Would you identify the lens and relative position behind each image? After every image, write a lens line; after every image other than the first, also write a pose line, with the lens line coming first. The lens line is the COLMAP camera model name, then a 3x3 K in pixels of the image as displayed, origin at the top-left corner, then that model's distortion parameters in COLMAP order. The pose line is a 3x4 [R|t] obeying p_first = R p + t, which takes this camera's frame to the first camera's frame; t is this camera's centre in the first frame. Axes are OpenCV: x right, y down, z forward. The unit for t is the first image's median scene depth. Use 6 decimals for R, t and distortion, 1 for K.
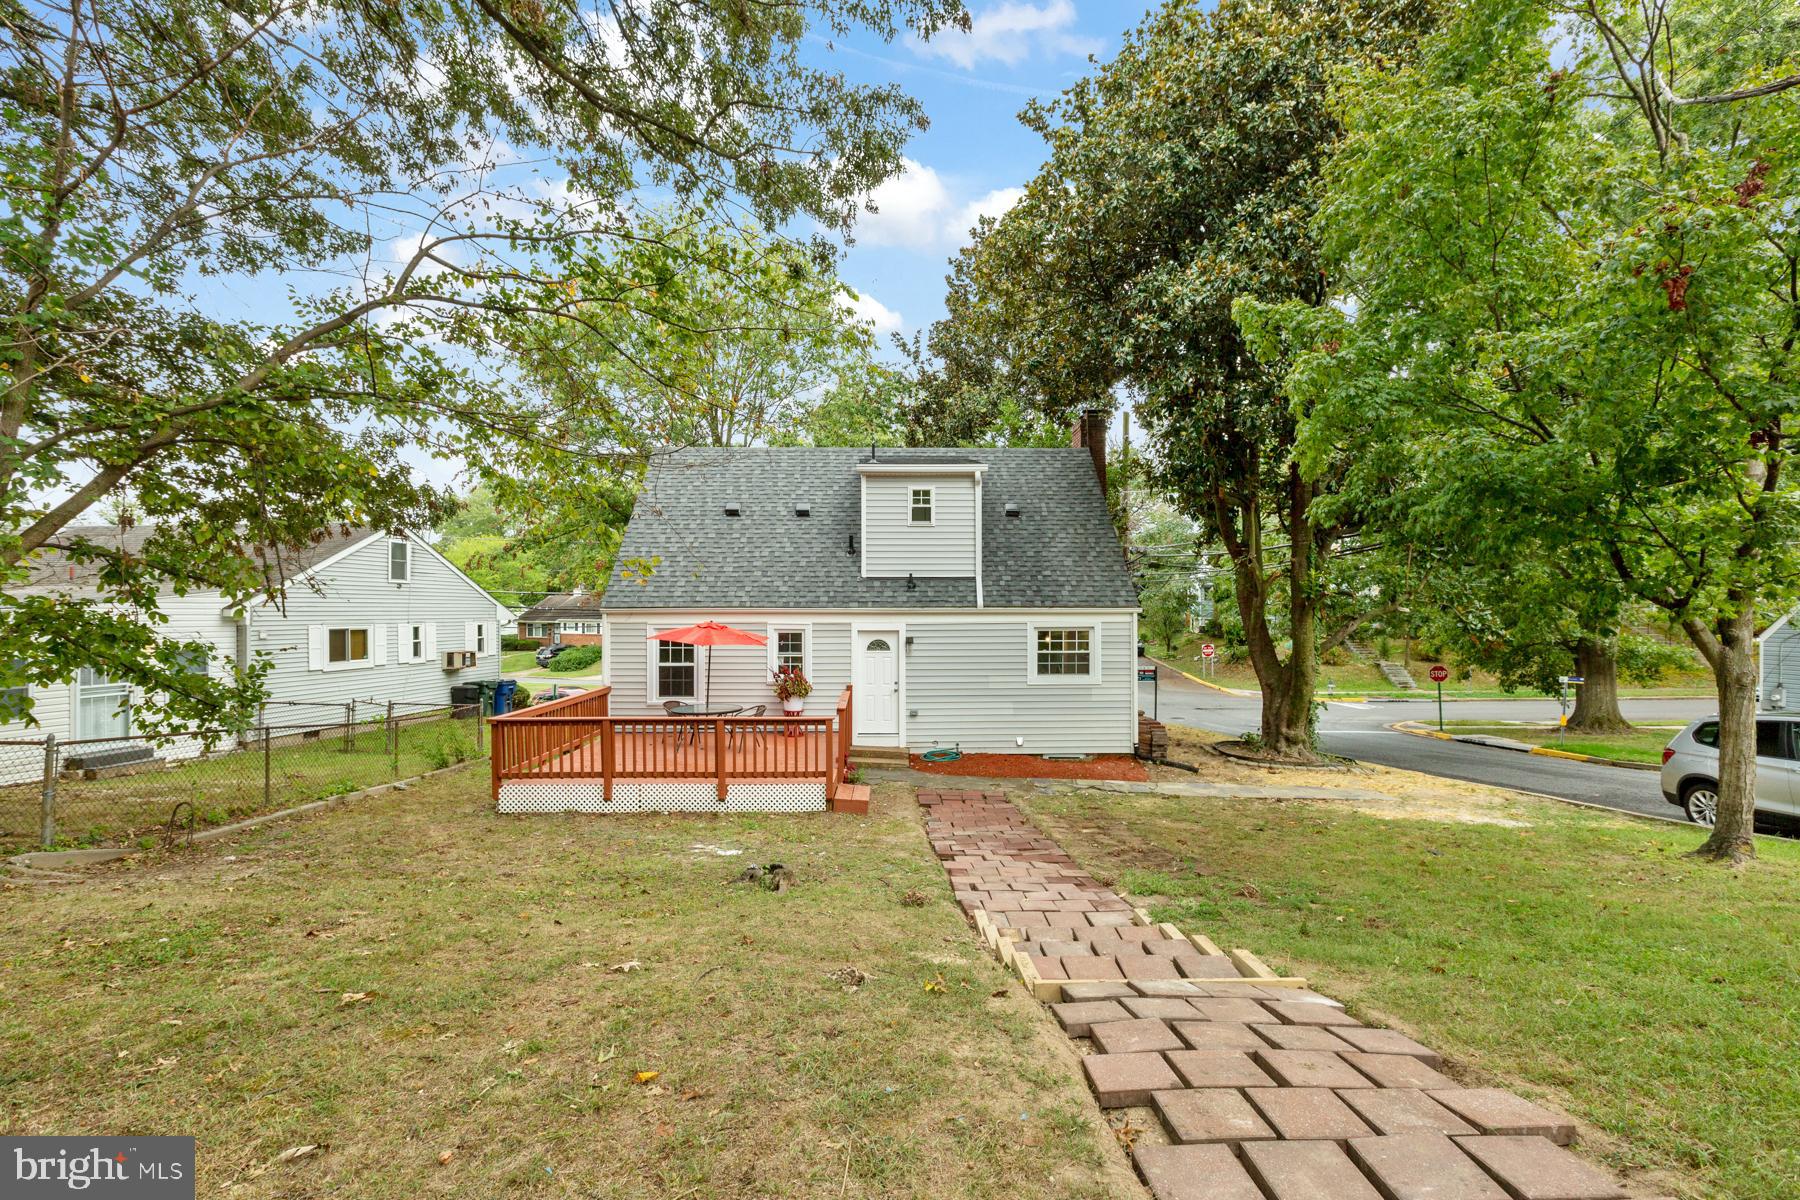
lens RADIAL K [[800.5, 0, 881.7], [0, 800.5, 643.8], [0, 0, 1]] dist [-0.001283, 0.000336]
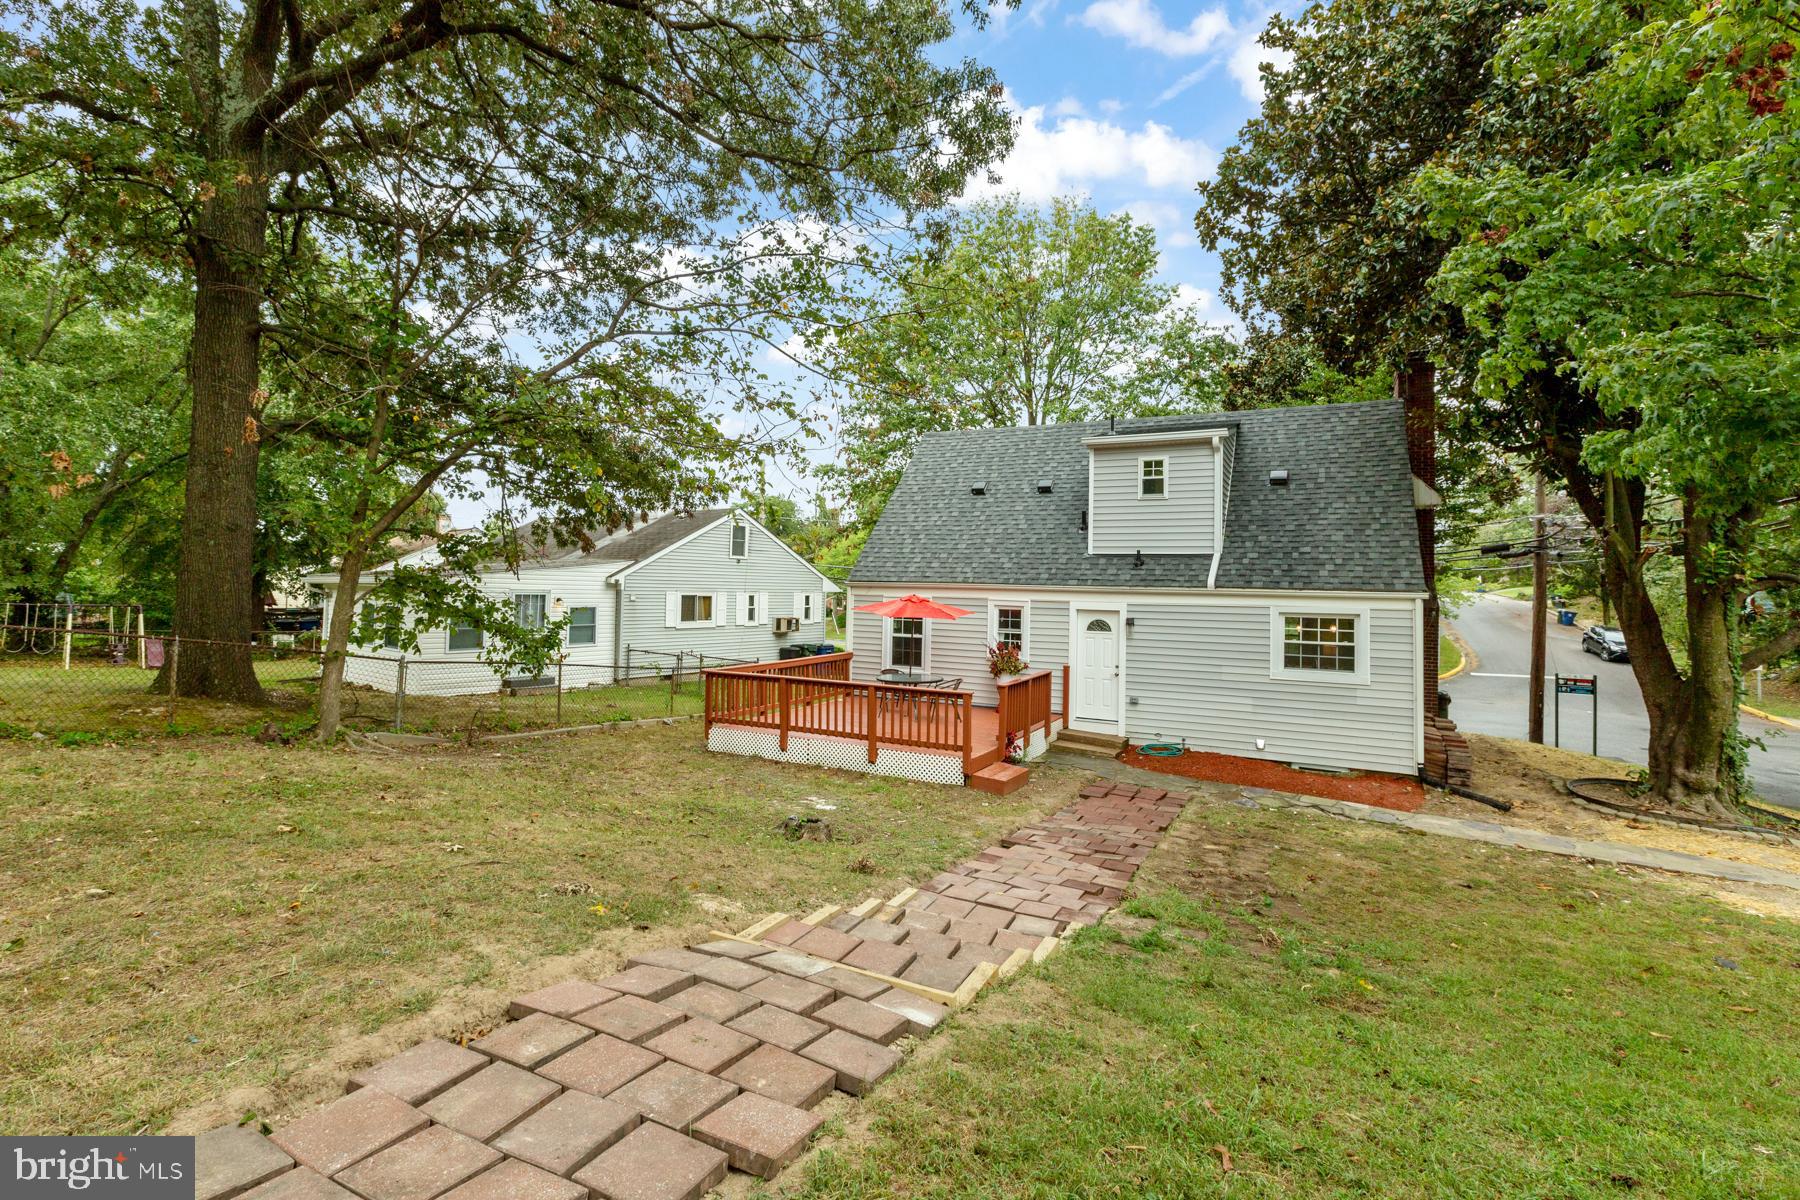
lens RADIAL K [[807.5, 0, 895.6], [0, 807.5, 590.8], [0, 0, 1]] dist [0.003304, 0.000491]
pose [[0.886275, 0.023081, -0.462585, 0.224665], [-0.042328, 0.998614, -0.031272, 0.000470], [0.461222, 0.047296, 0.886023, 0.040150]]
